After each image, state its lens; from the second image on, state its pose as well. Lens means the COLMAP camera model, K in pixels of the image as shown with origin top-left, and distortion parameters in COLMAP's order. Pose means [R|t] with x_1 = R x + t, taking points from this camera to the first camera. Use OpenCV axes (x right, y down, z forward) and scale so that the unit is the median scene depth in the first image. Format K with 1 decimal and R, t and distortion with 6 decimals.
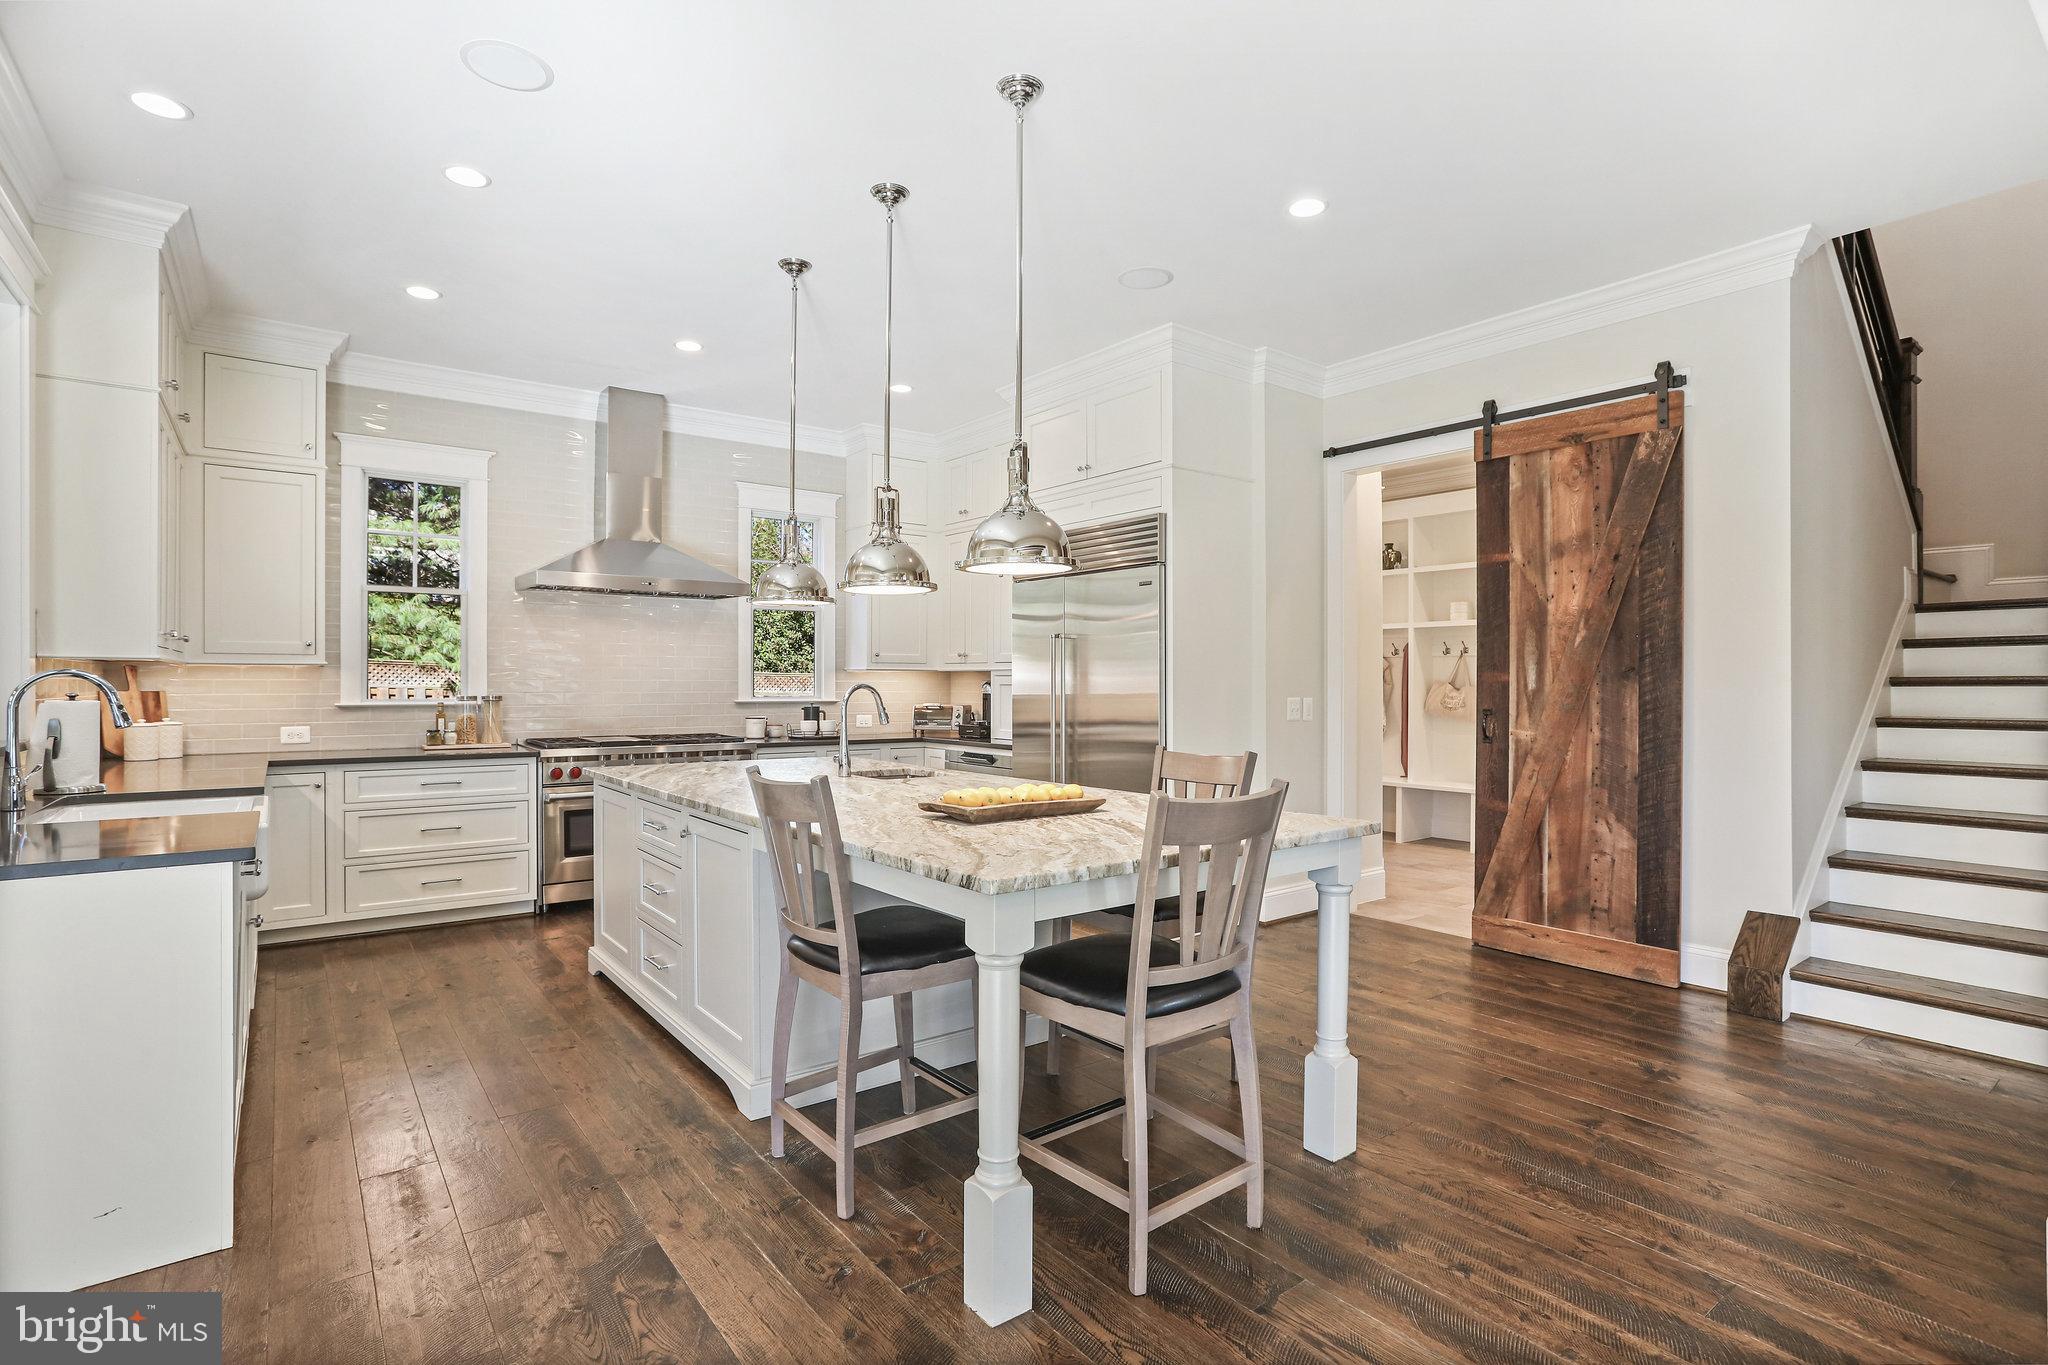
lens RADIAL K [[987.7, 0, 1024.0], [0, 987.7, 682.5], [0, 0, 1]] dist [-0.020770, 0.000249]
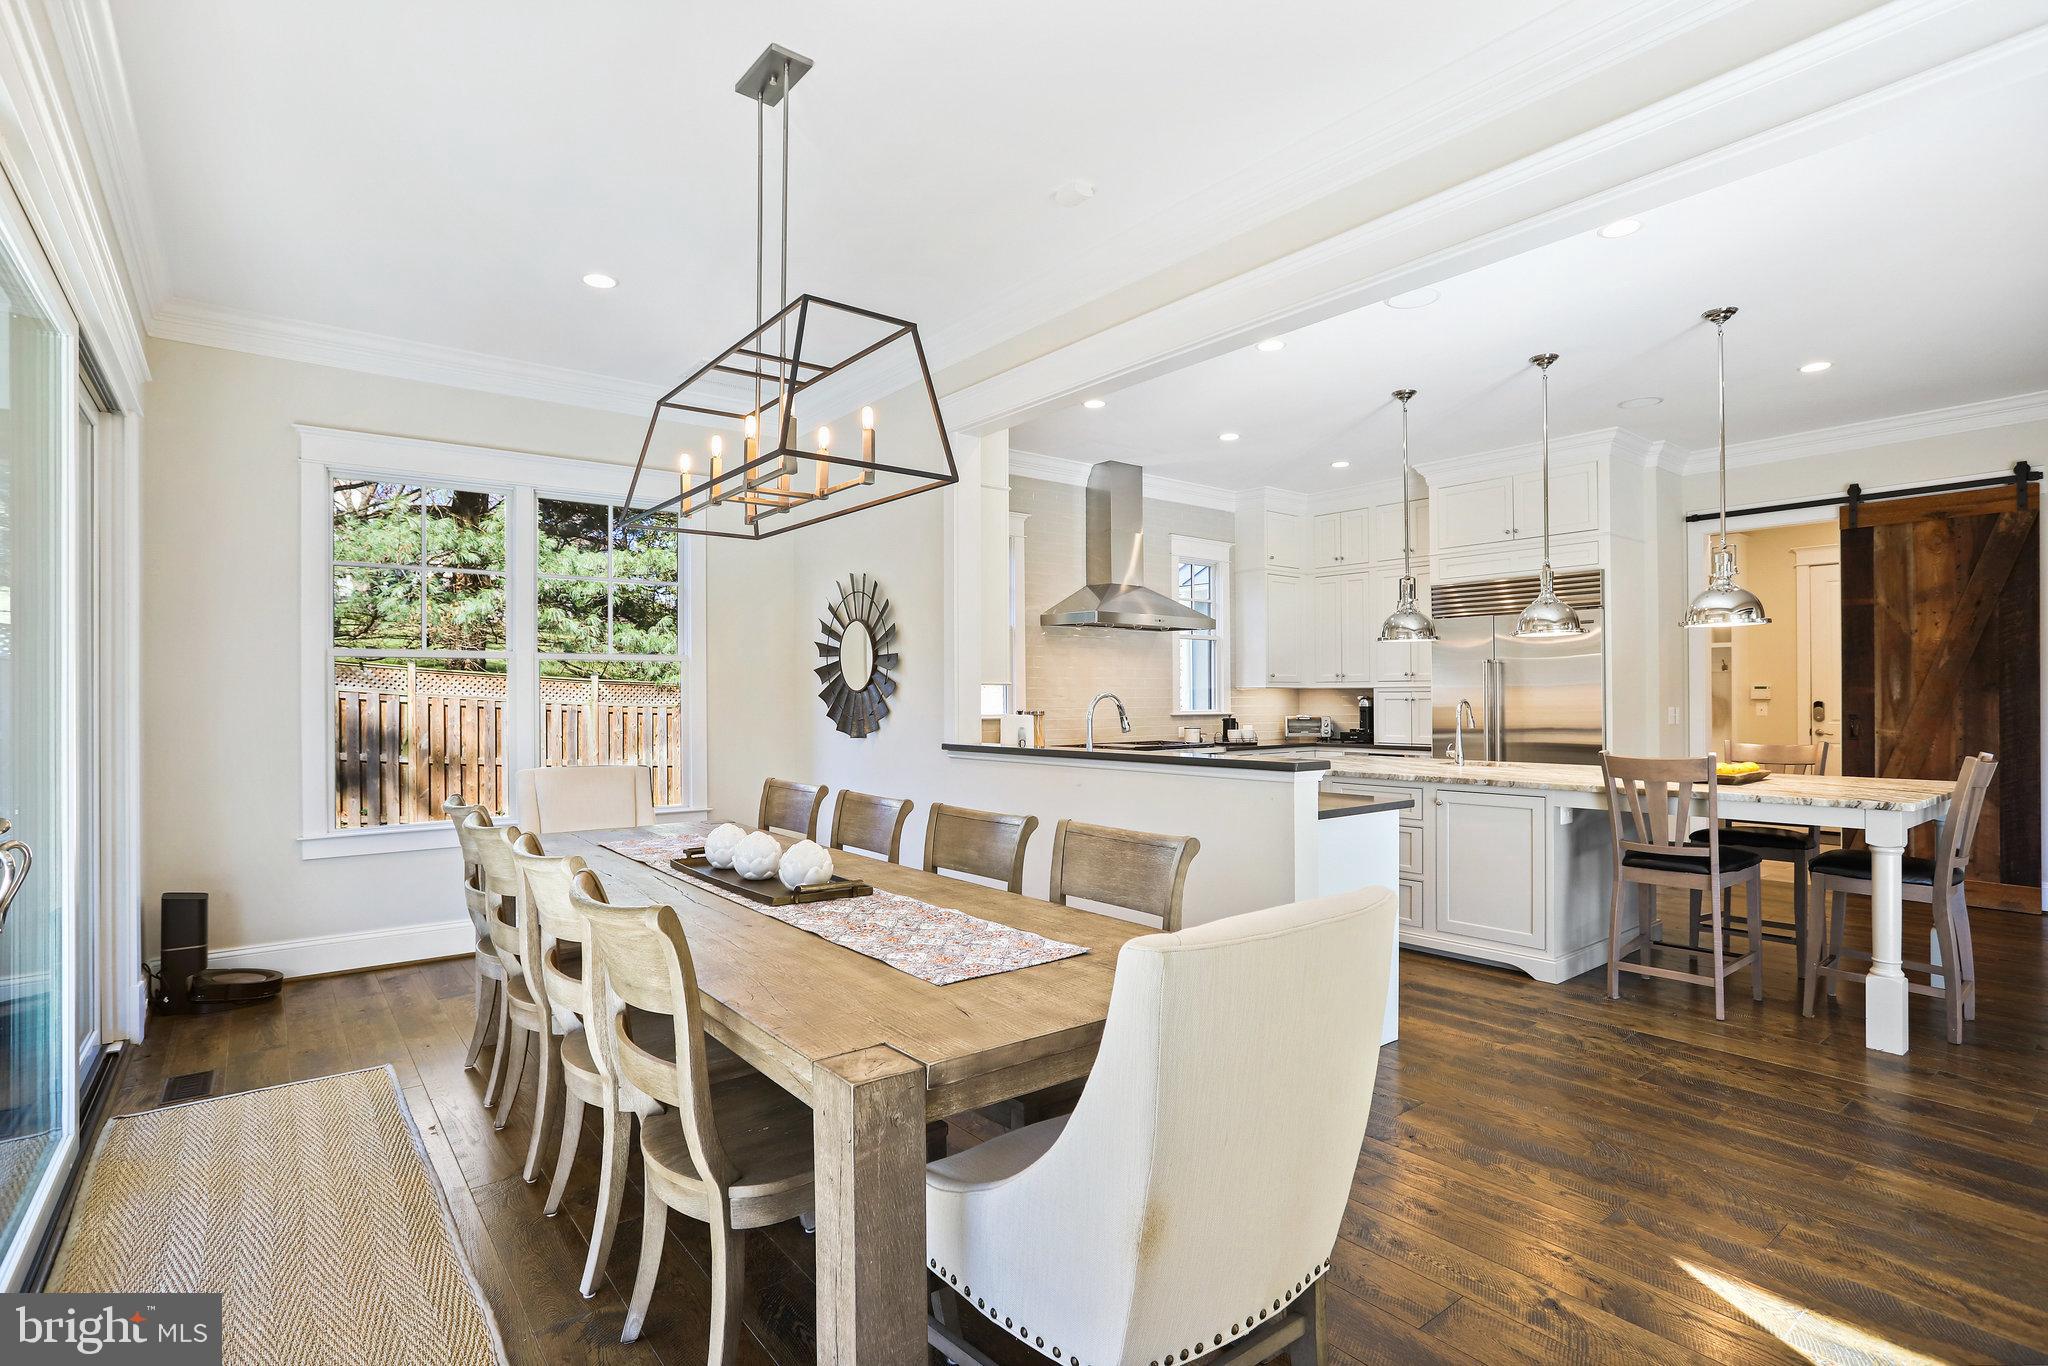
lens RADIAL K [[994.4, 0, 1032.3], [0, 994.4, 692.3], [0, 0, 1]] dist [-0.029860, 0.021884]
pose [[0.999618, -0.006687, 0.026806, -0.715718], [0.006851, 0.999958, -0.006038, -0.002724], [-0.026765, 0.006220, 0.999622, -0.325601]]
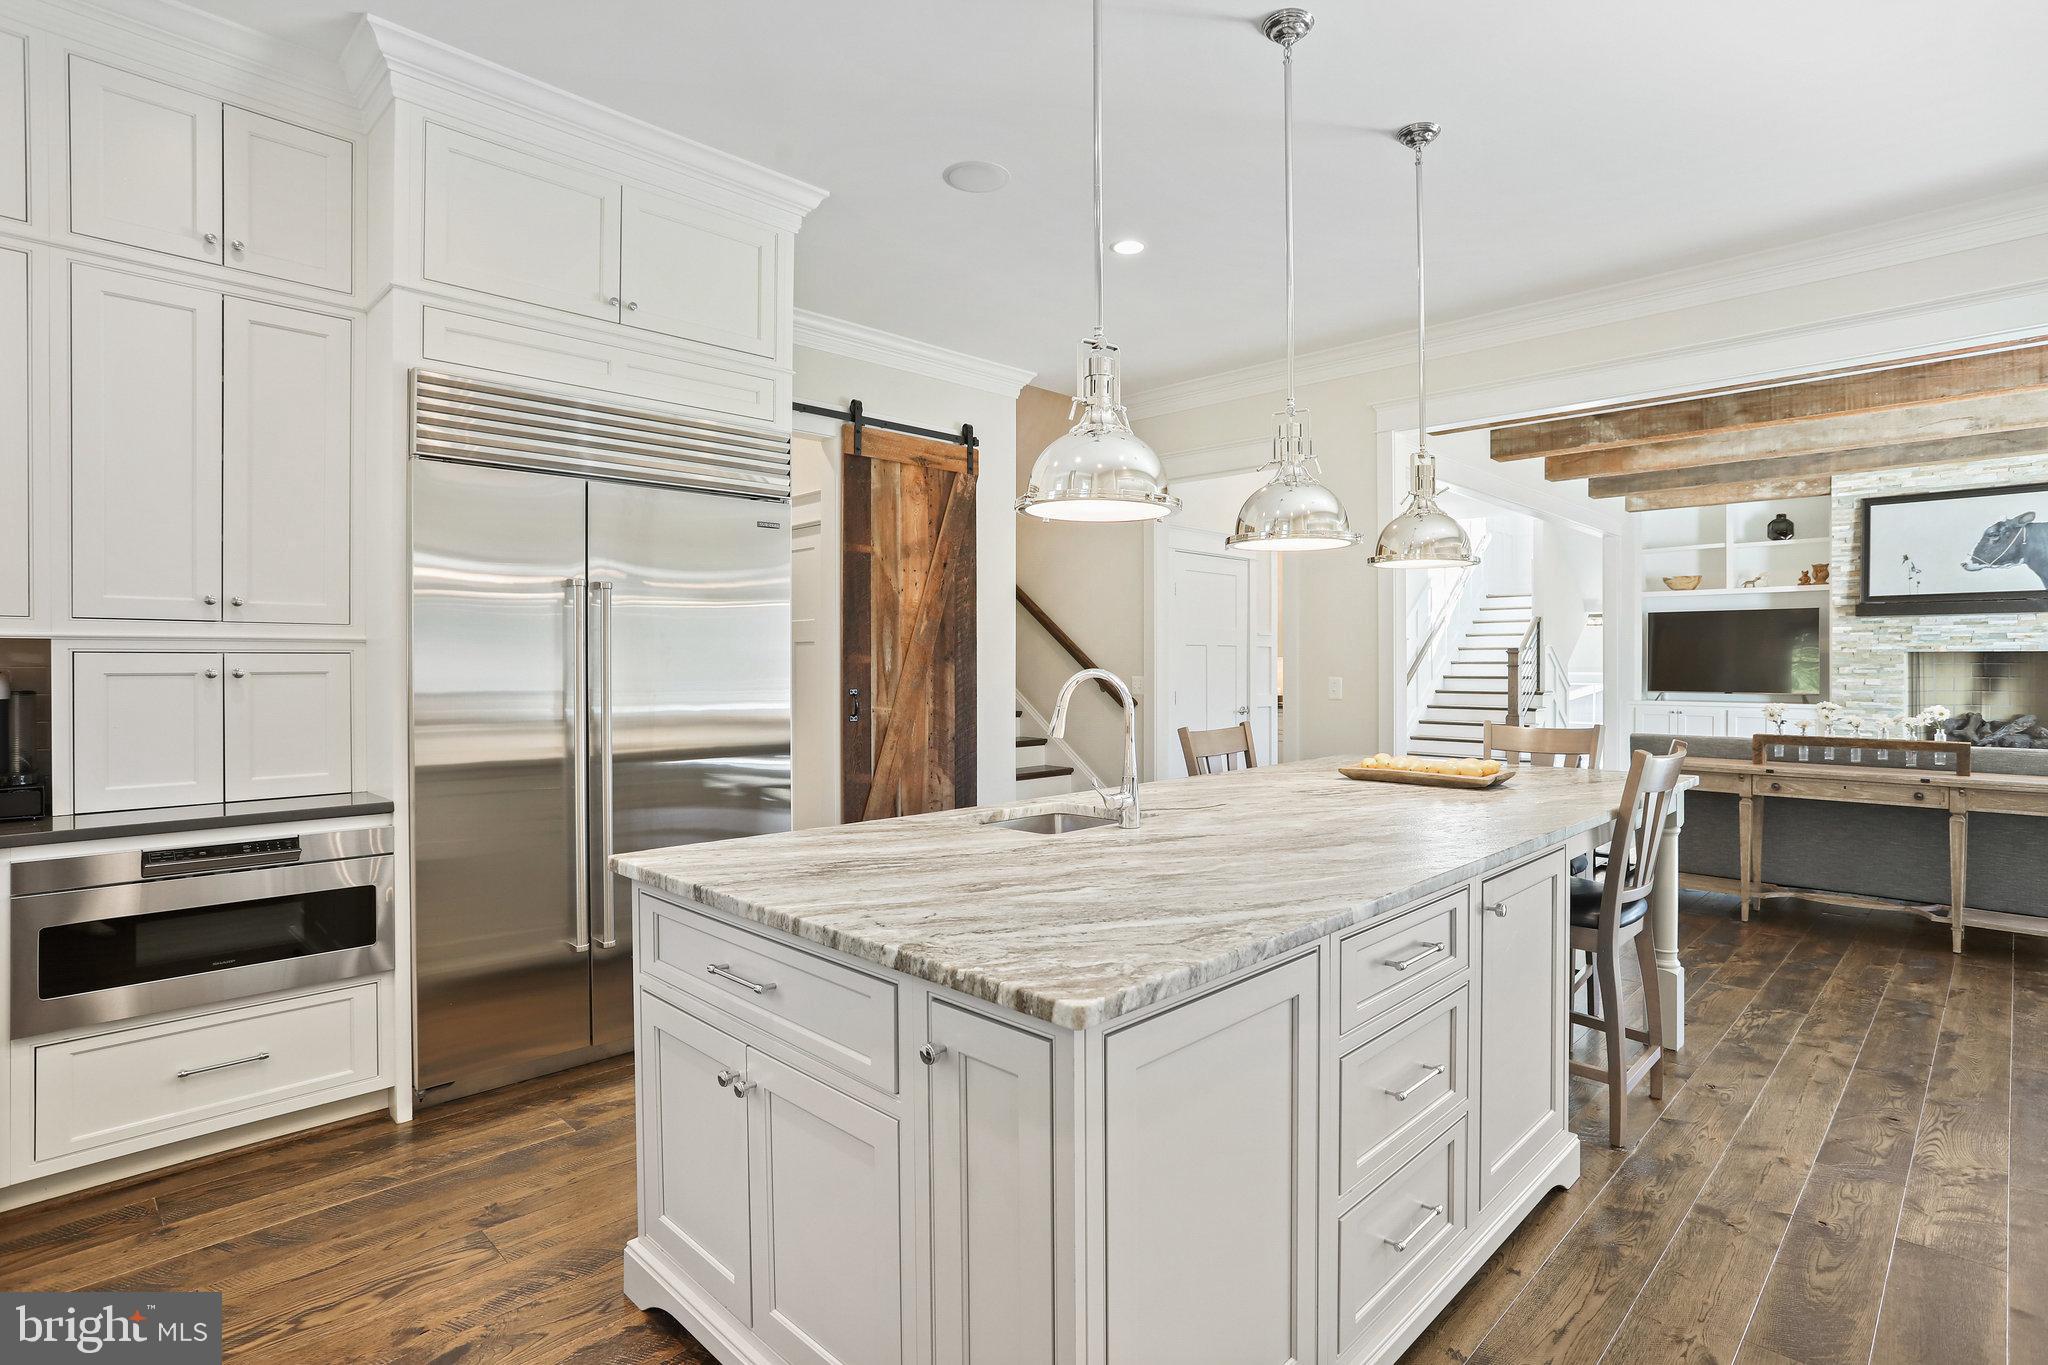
lens RADIAL K [[1042.7, 0, 1040.0], [0, 1042.7, 652.4], [0, 0, 1]] dist [-0.002385, -0.000162]
pose [[-0.145065, 0.007061, 0.989397, -0.703711], [0.005950, 0.999963, -0.006264, -0.005118], [-0.989404, 0.004978, -0.145101, 1.011814]]
